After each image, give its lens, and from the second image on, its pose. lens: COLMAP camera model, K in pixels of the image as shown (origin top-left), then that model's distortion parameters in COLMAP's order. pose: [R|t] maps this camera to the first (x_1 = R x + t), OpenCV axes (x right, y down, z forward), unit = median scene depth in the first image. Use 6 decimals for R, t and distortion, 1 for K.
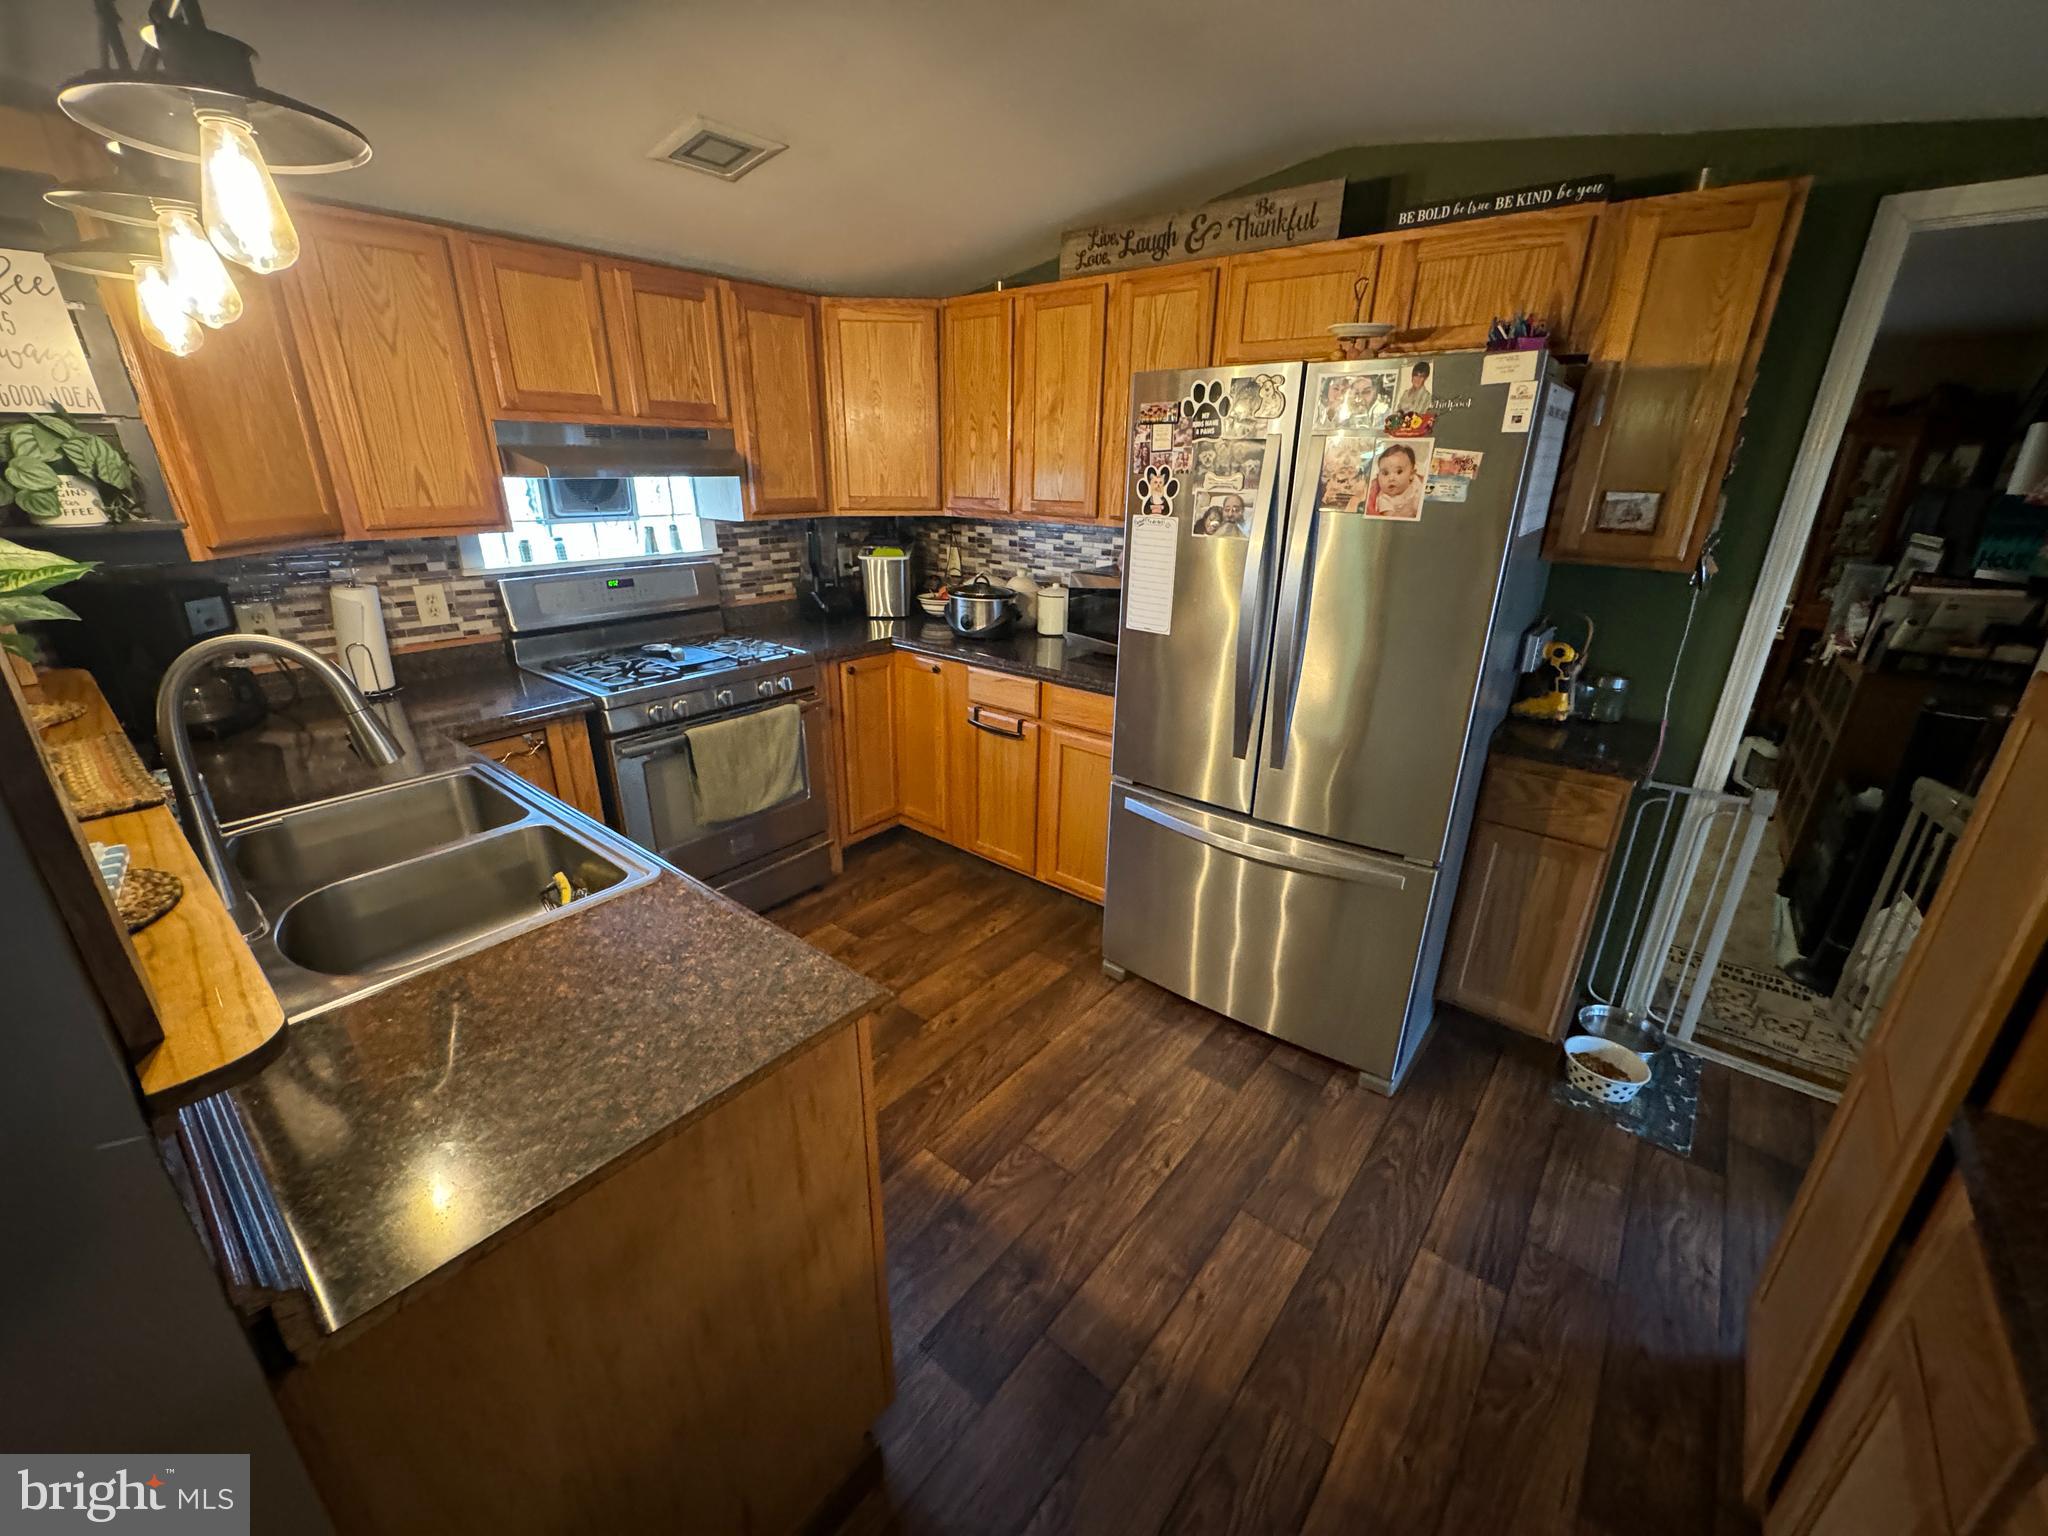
lens RADIAL K [[816.2, 0, 1018.4], [0, 816.2, 770.3], [0, 0, 1]] dist [-0.002265, 0.000304]
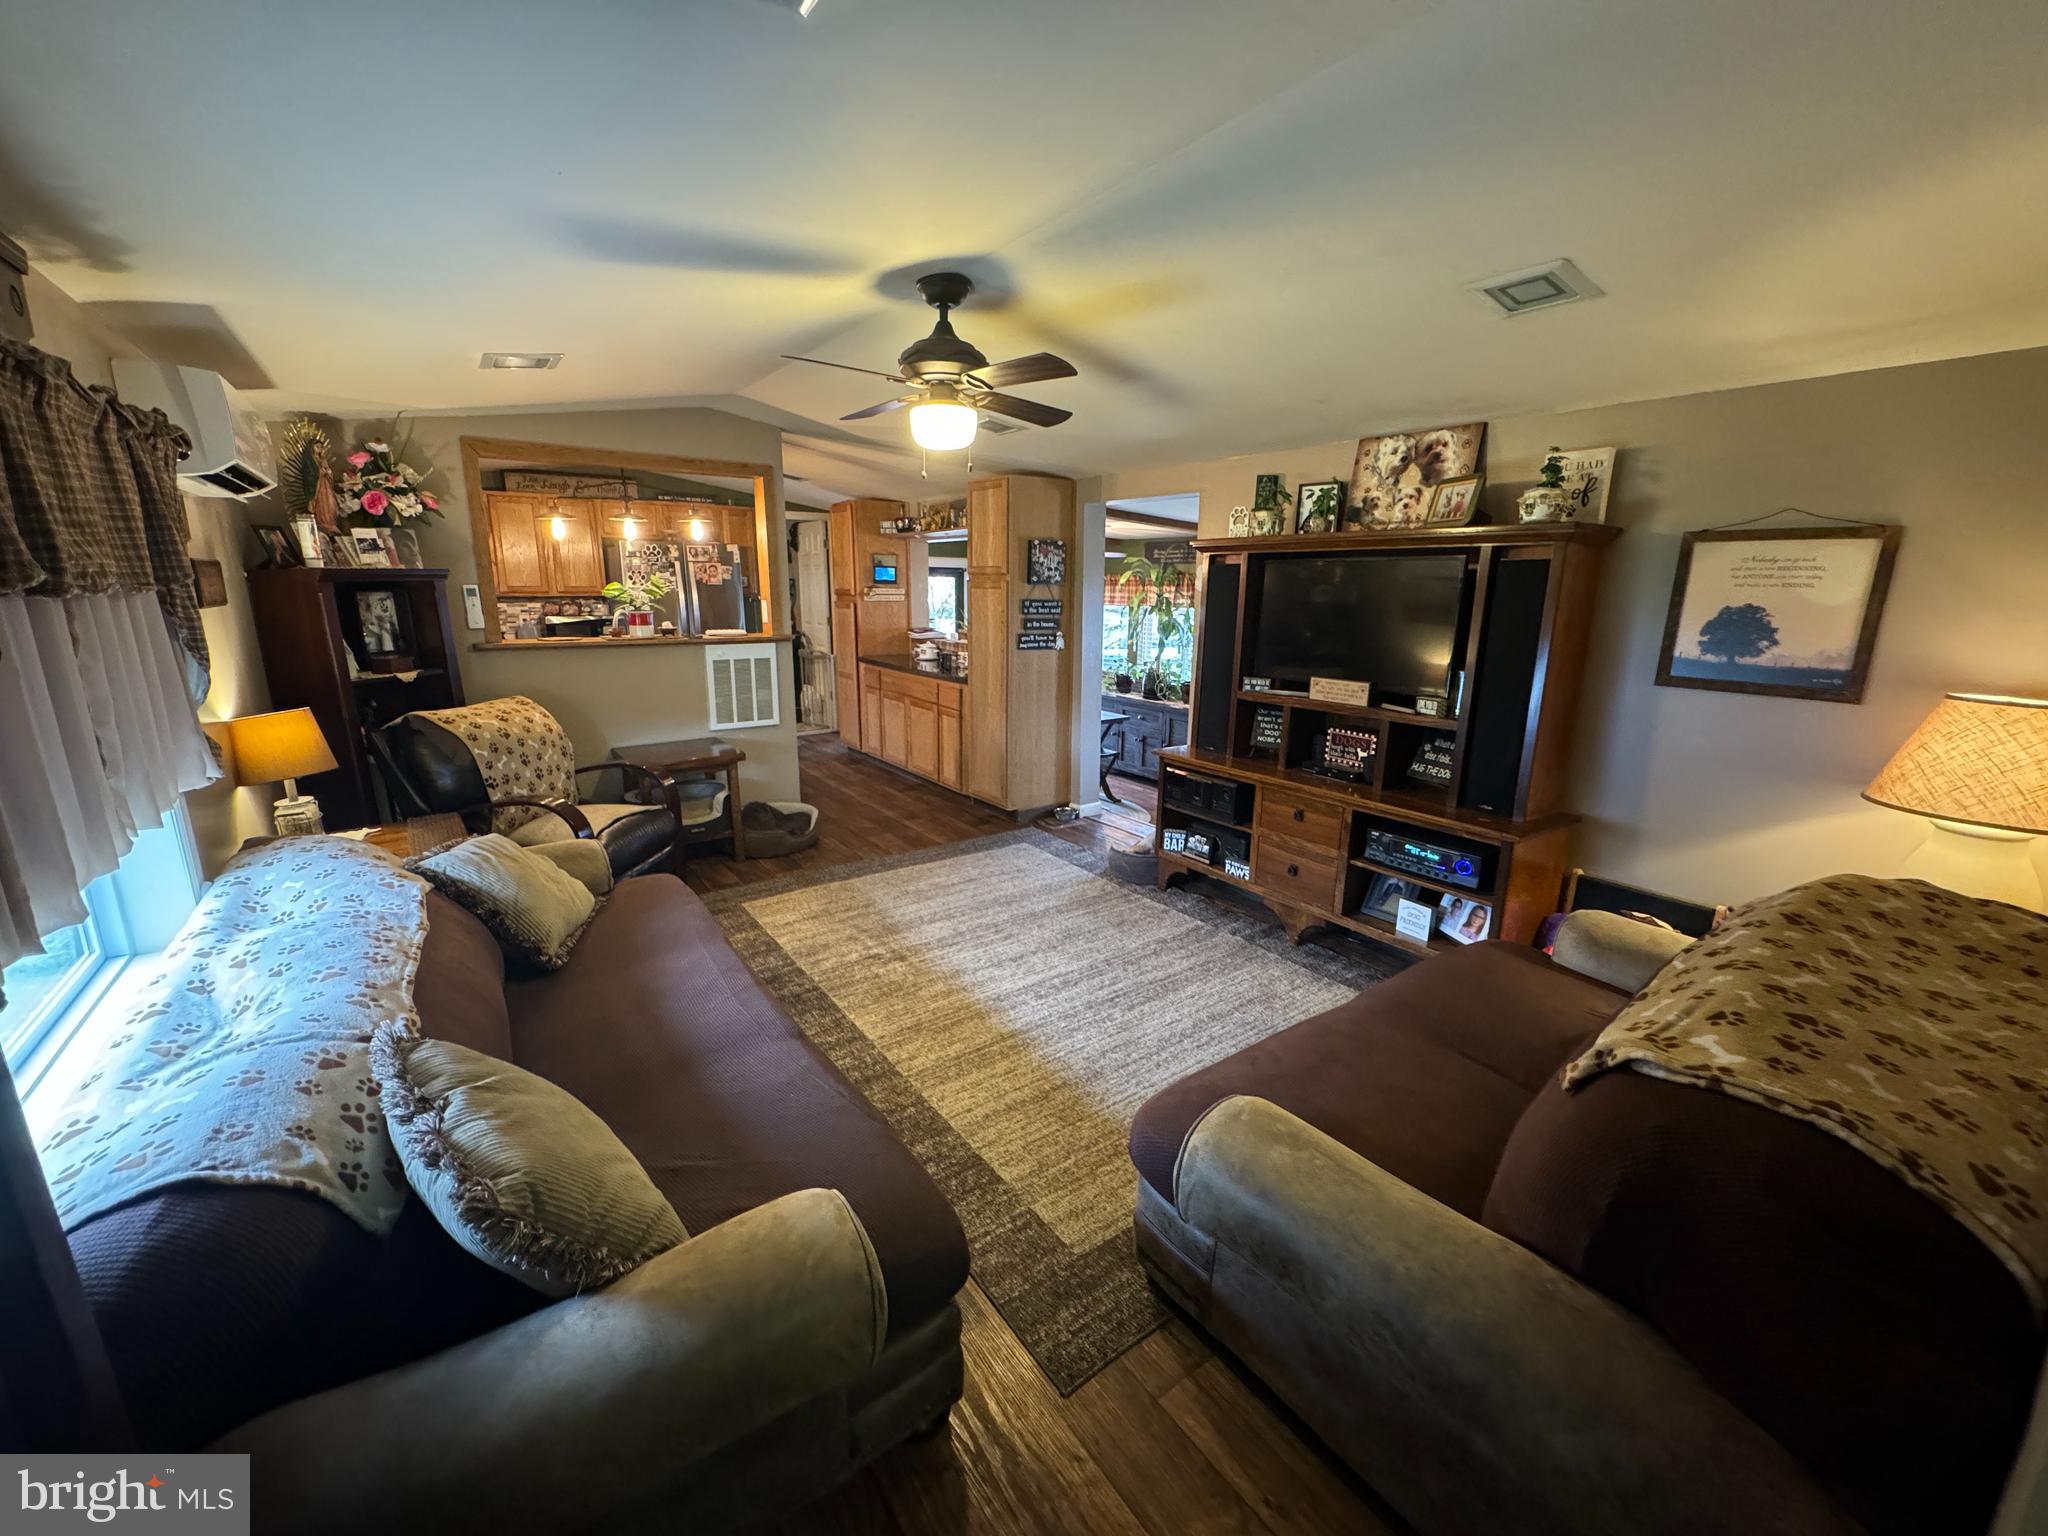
lens RADIAL K [[816.2, 0, 1018.8], [0, 816.2, 766.7], [0, 0, 1]] dist [-0.002265, 0.000304]
pose [[0.257880, -0.223323, 0.940013, -1.967975], [0.336370, 0.932807, 0.129332, 0.314956], [-0.905733, 0.282840, 0.315672, -0.826216]]
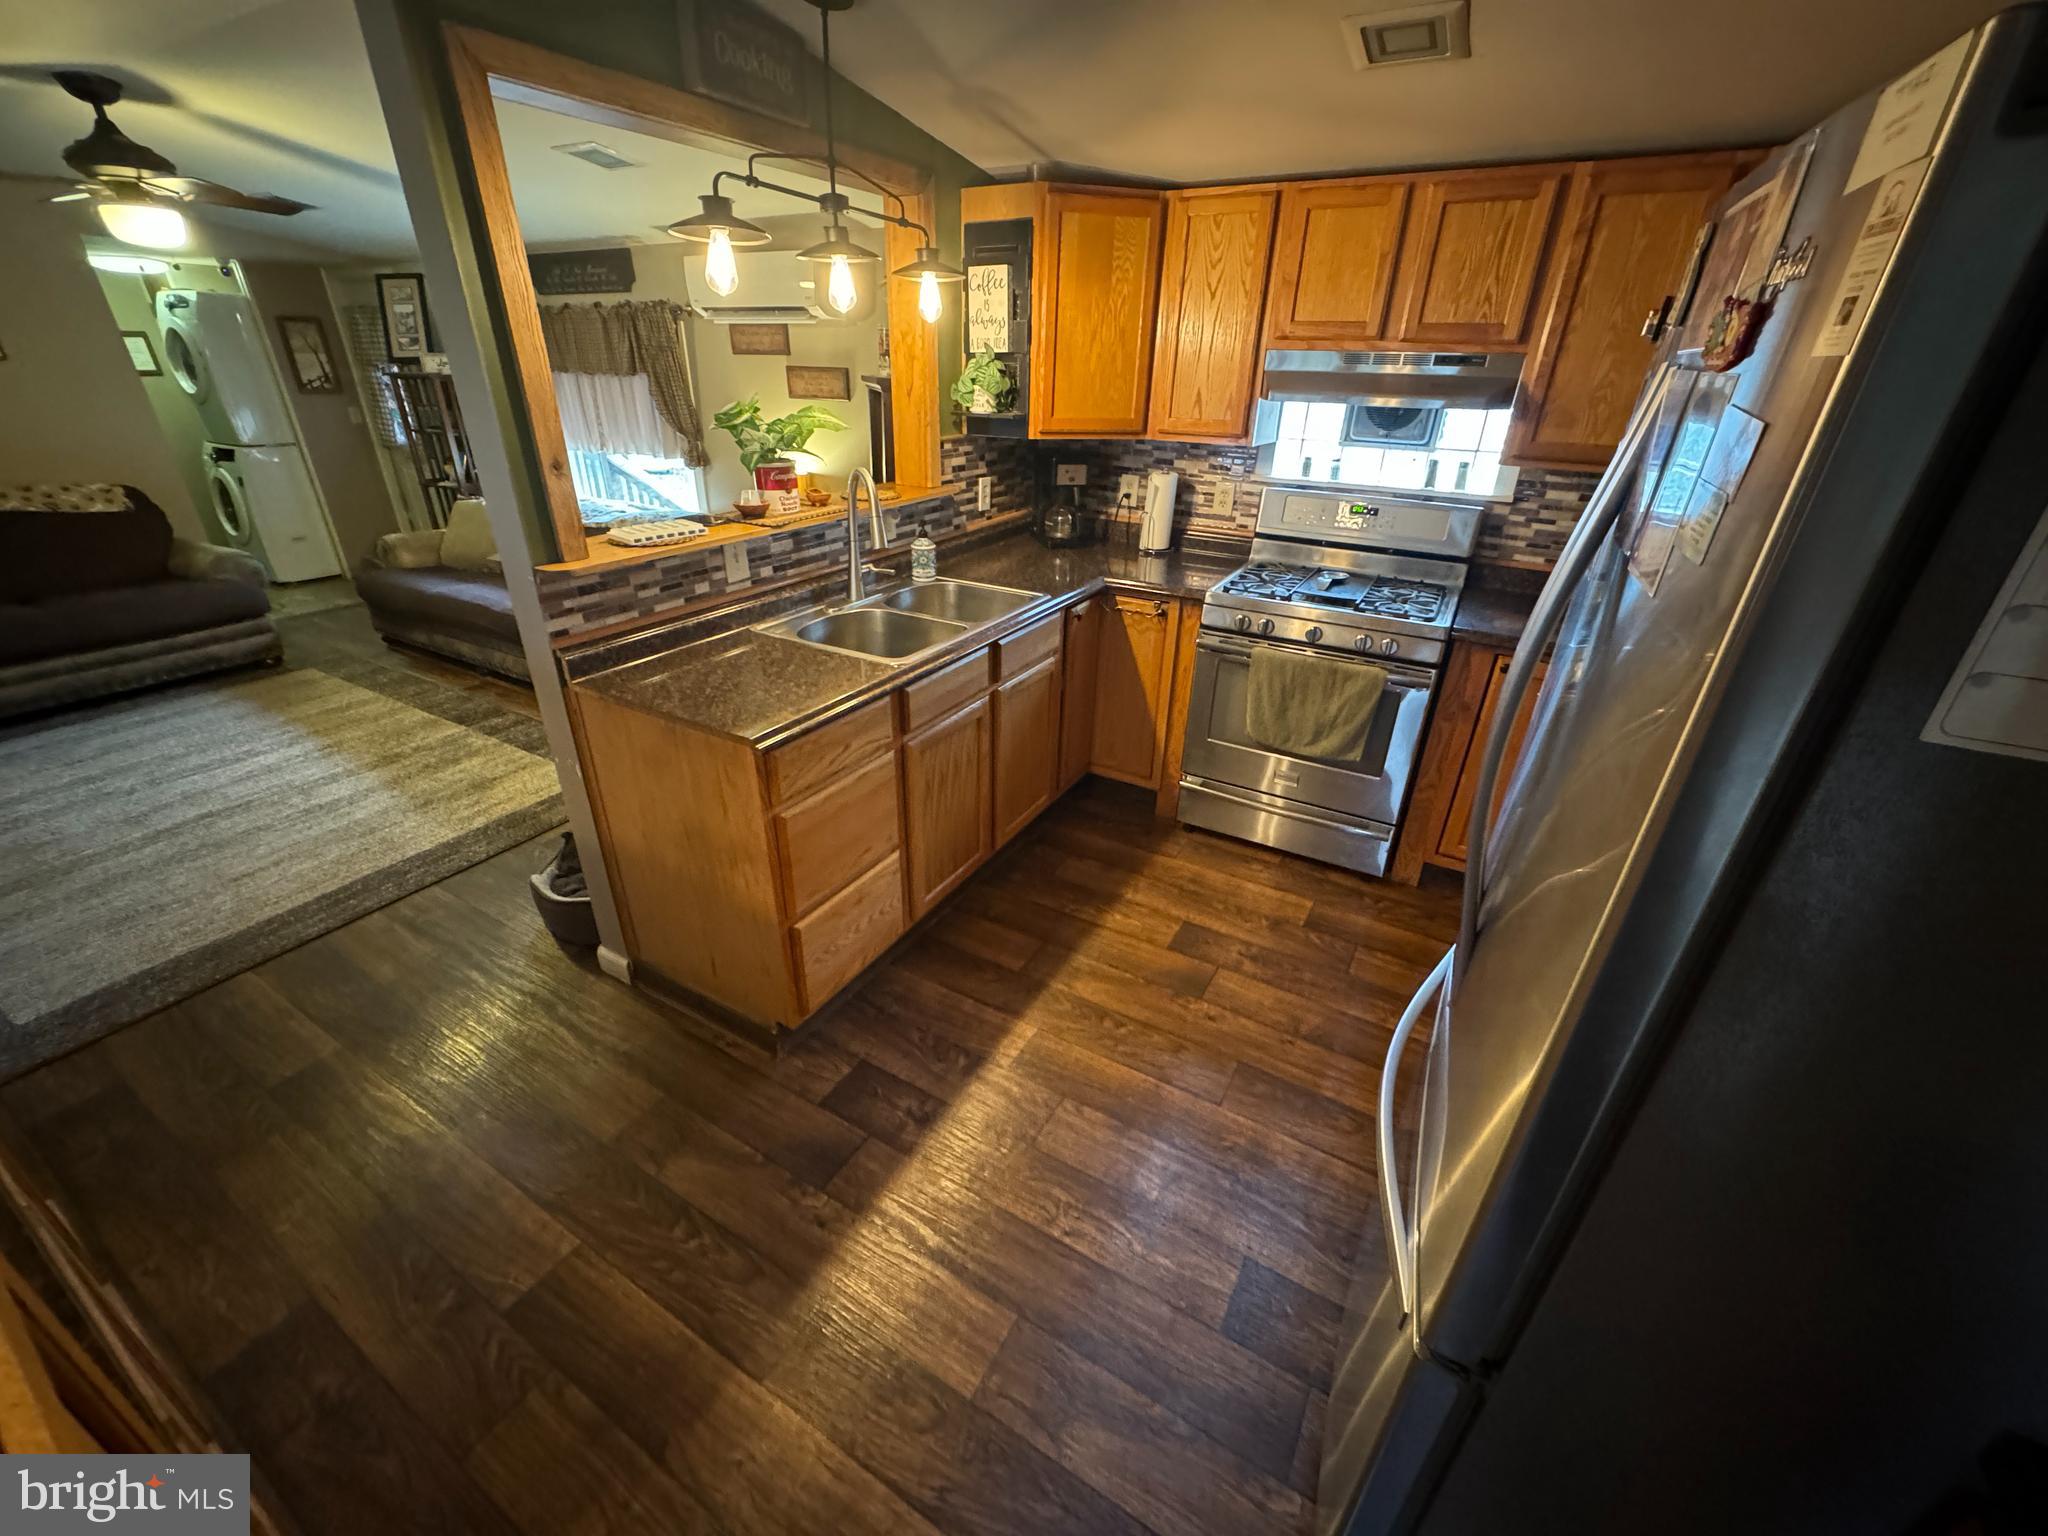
lens RADIAL K [[816.2, 0, 1019.6], [0, 816.2, 768.4], [0, 0, 1]] dist [-0.002265, 0.000304]
pose [[0.159339, 0.439376, -0.884059, 0.544466], [-0.368339, 0.857294, 0.359686, -0.177129], [0.915935, 0.268321, 0.298439, 0.422166]]
